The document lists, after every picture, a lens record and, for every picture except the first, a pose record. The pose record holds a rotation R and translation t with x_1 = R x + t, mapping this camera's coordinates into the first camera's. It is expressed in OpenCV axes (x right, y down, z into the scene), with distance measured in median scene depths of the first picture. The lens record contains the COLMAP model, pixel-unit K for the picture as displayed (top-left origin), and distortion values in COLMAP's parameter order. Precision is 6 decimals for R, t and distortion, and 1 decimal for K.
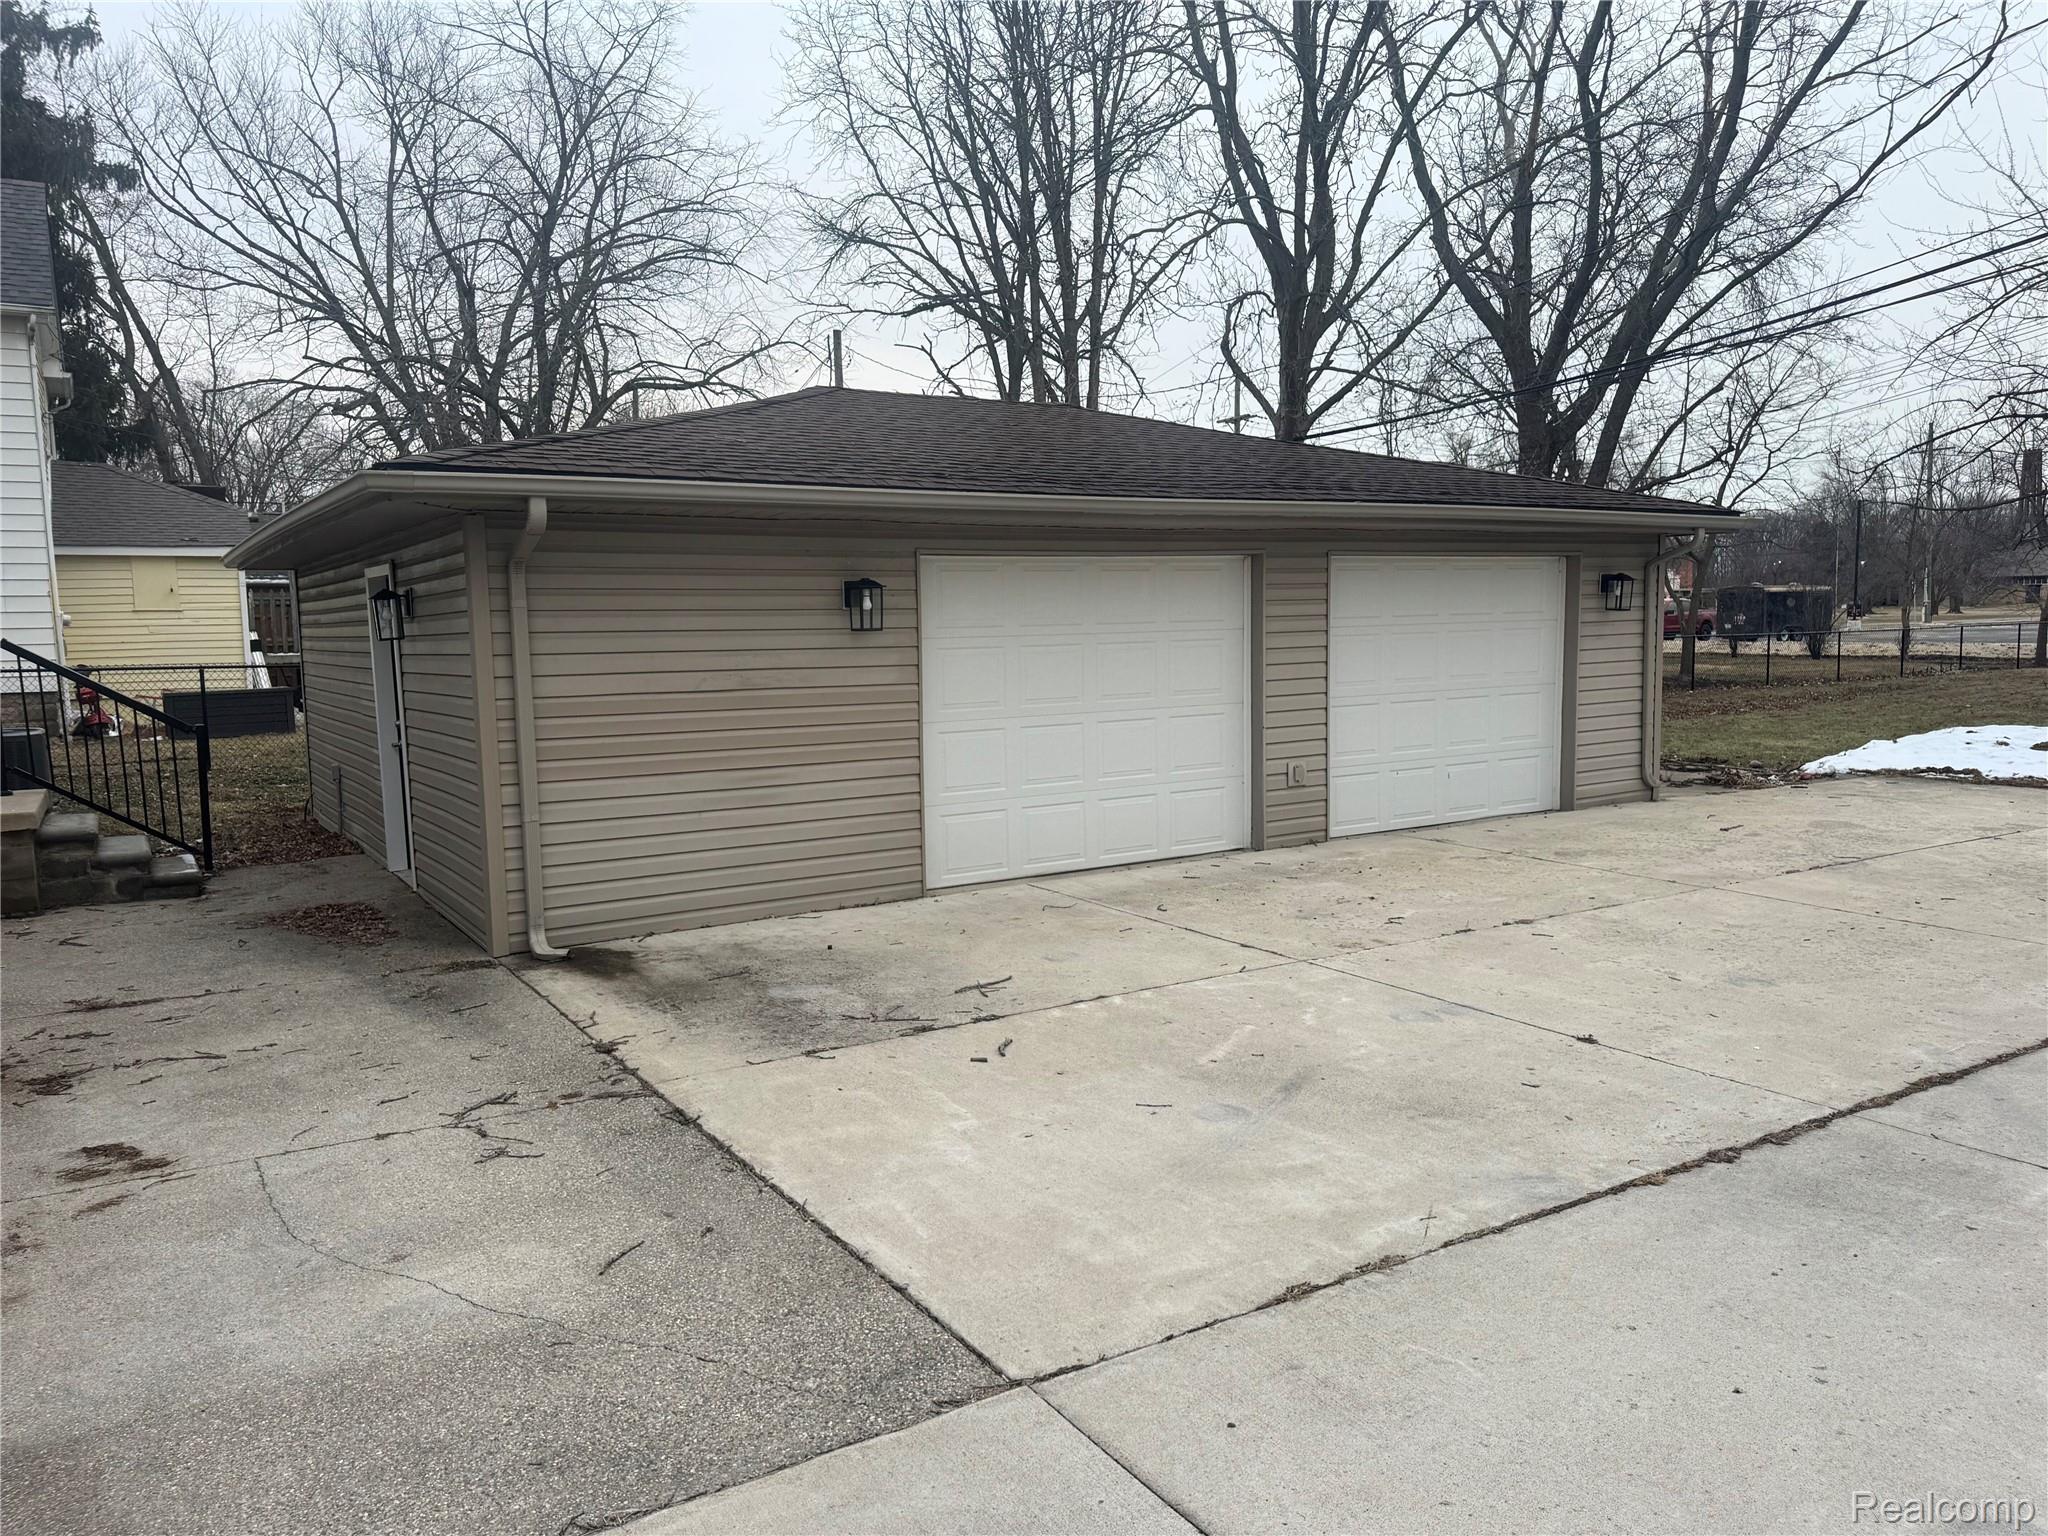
lens RADIAL K [[1453.5, 0, 1022.2], [0, 1453.5, 769.1], [0, 0, 1]] dist [0.046867, -0.041318]
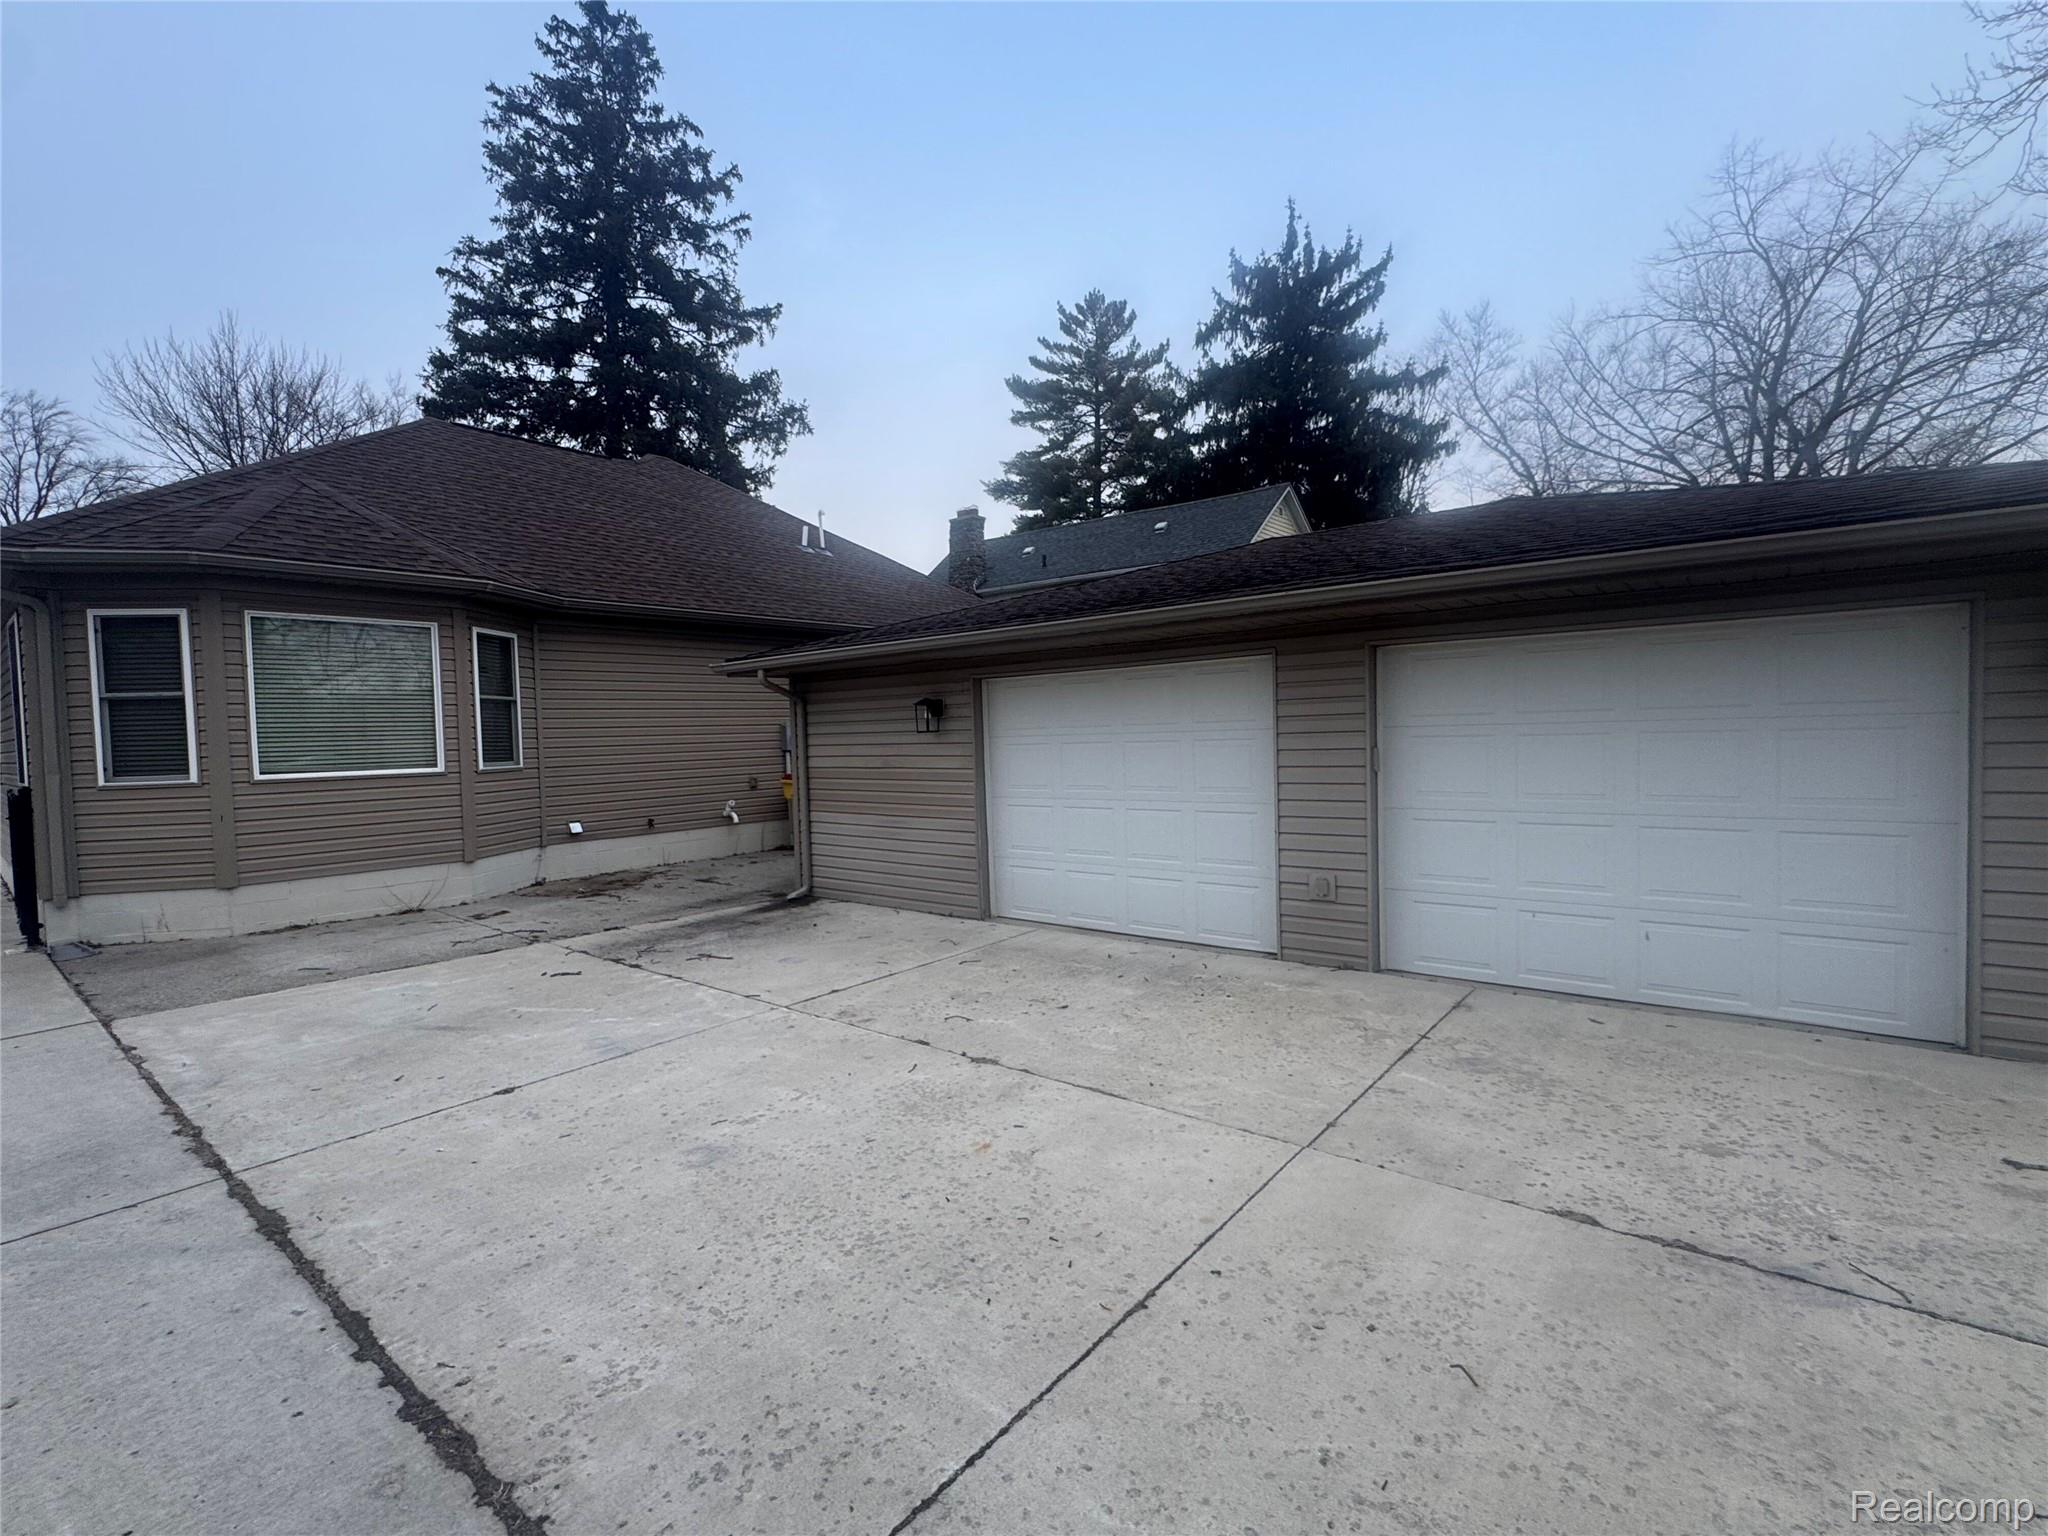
lens RADIAL K [[929.5, 0, 1024.8], [0, 929.5, 770.0], [0, 0, 1]] dist [-0.000463, -0.000659]
pose [[0.321125, 0.042972, -0.946061, 1.128618], [-0.077291, 0.996827, 0.019043, -0.110940], [0.943878, 0.067007, 0.323427, 1.053314]]
